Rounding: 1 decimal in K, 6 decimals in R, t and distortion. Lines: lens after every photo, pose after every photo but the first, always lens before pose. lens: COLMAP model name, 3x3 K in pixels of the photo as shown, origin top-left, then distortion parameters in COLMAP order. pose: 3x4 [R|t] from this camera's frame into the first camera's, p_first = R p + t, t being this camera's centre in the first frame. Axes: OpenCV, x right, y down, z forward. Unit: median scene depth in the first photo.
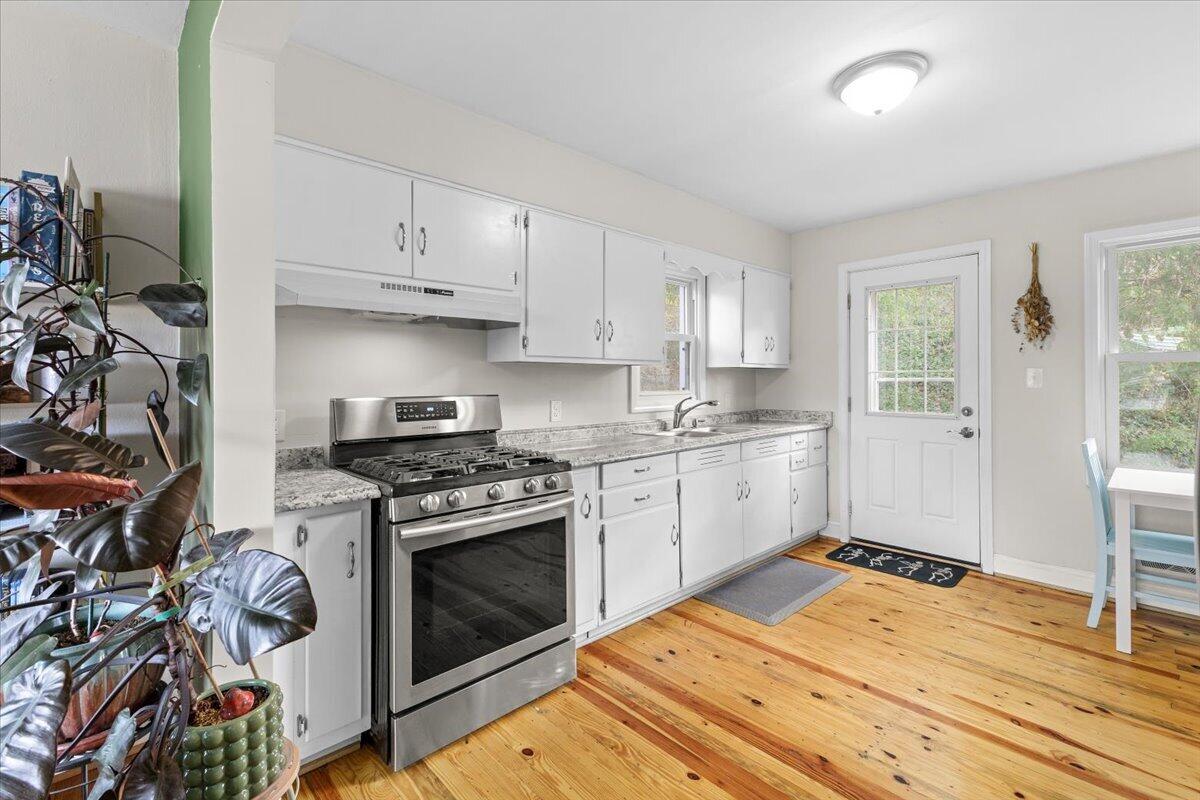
lens RADIAL K [[521.1, 0, 600.6], [0, 521.1, 380.0], [0, 0, 1]] dist [0.001199, -0.000305]
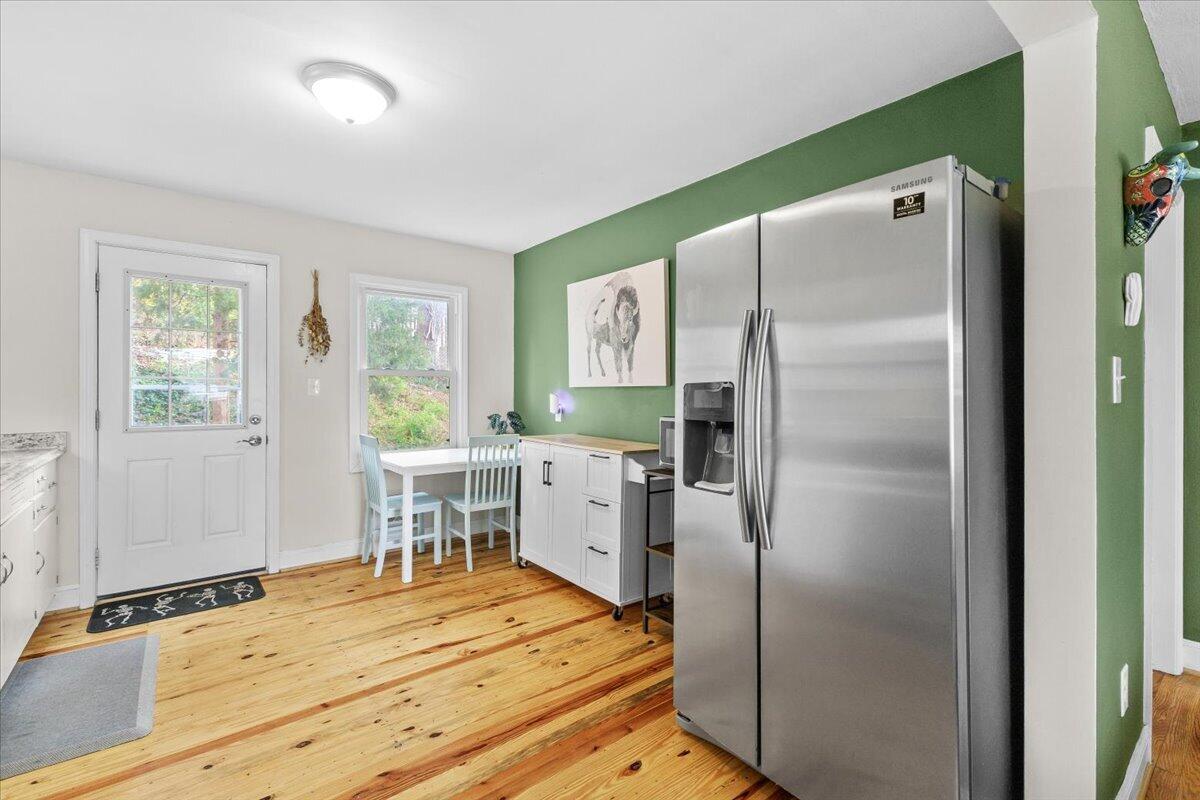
lens RADIAL K [[525.6, 0, 605.1], [0, 525.6, 390.8], [0, 0, 1]] dist [0.001630, 0.000054]
pose [[0.078511, 0.001688, 0.996912, -0.277477], [-0.003271, 0.999994, -0.001435, 0.004036], [-0.996908, -0.003148, 0.078516, 0.270142]]
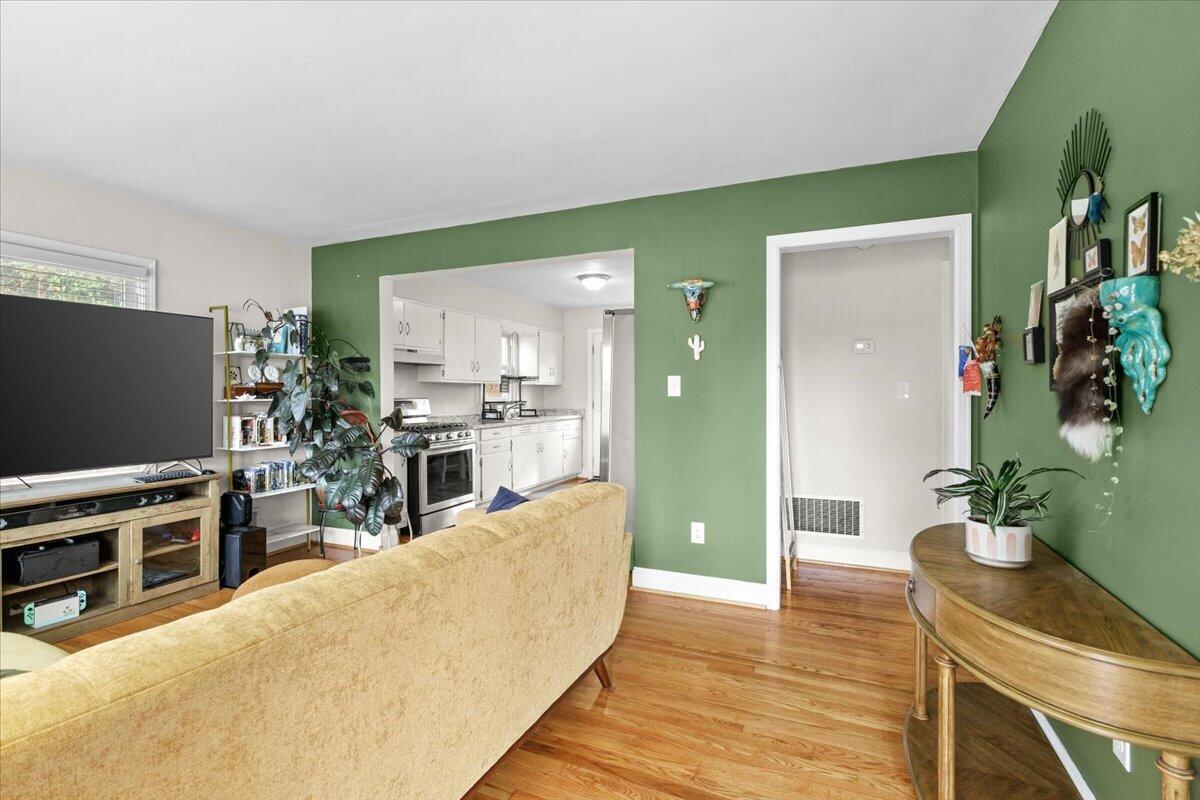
lens RADIAL K [[525.6, 0, 605.1], [0, 525.6, 390.8], [0, 0, 1]] dist [0.001630, 0.000054]
pose [[0.910990, 0.001802, 0.412424, -0.325052], [0.000036, 0.999990, -0.004450, 0.007202], [-0.412428, 0.004069, 0.910981, -0.919329]]
